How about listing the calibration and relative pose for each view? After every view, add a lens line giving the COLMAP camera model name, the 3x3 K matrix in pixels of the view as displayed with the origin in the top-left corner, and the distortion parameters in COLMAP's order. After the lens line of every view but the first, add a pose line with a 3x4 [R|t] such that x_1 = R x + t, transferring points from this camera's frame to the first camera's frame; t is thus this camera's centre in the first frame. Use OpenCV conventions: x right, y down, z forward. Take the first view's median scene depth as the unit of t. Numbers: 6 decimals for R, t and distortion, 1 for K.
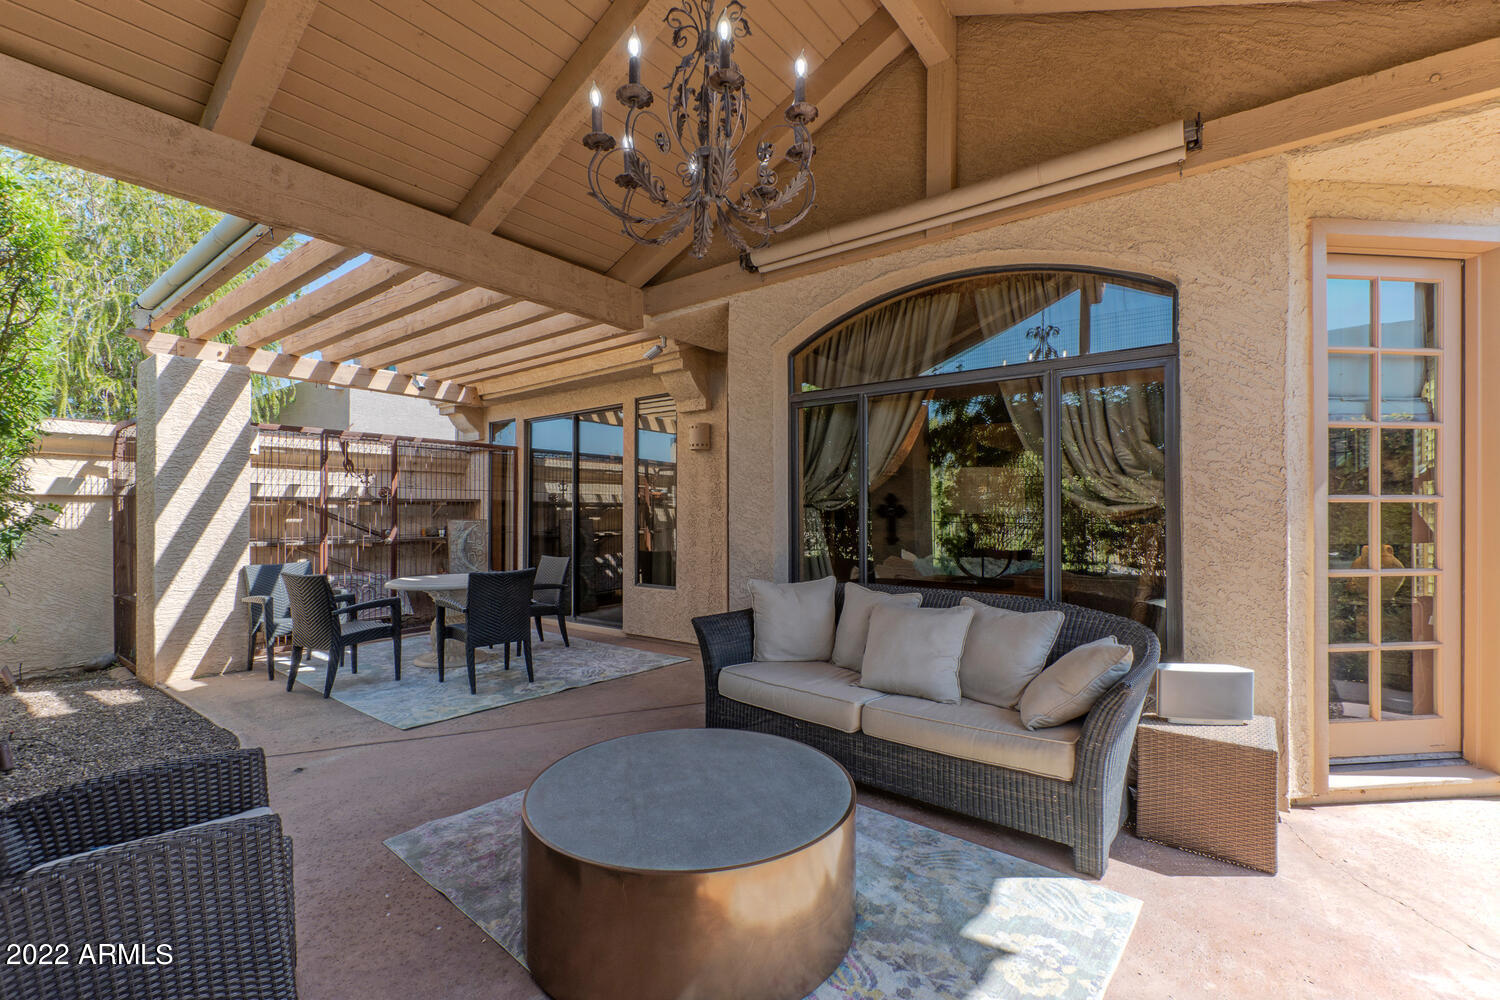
lens RADIAL K [[681.5, 0, 757.7], [0, 681.5, 510.5], [0, 0, 1]] dist [0.013393, -0.003780]
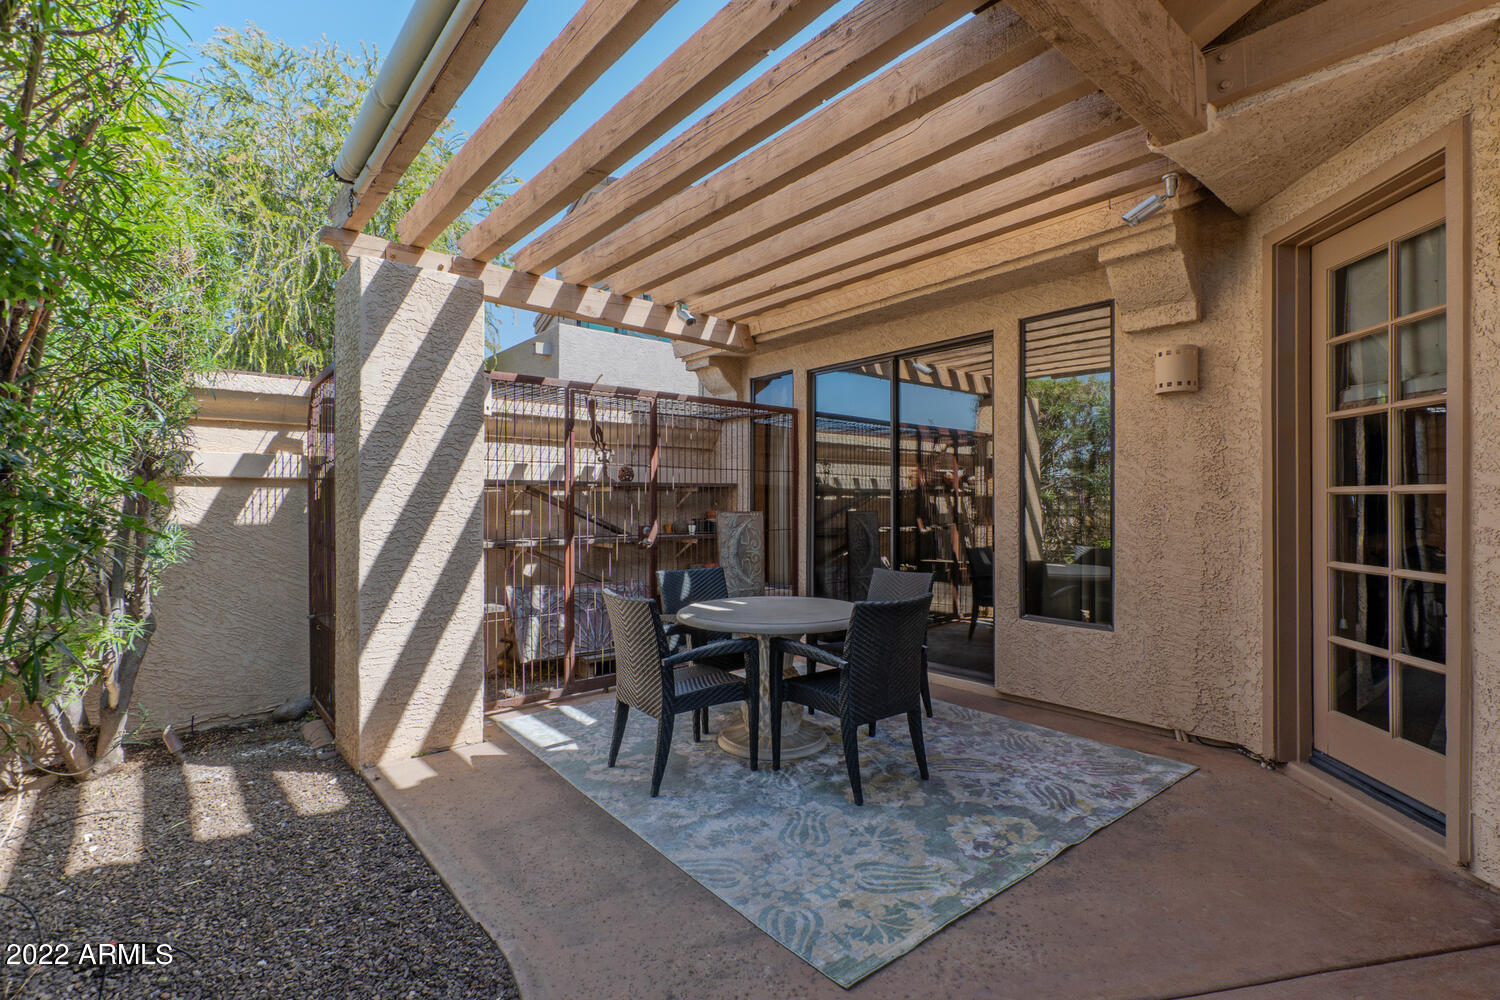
lens RADIAL K [[681.5, 0, 750.5], [0, 681.5, 499.7], [0, 0, 1]] dist [0.013393, -0.003780]
pose [[0.981509, -0.000392, -0.191416, -0.335351], [0.000771, 0.999998, 0.001908, -0.000217], [0.191415, -0.002021, 0.981507, 0.373830]]
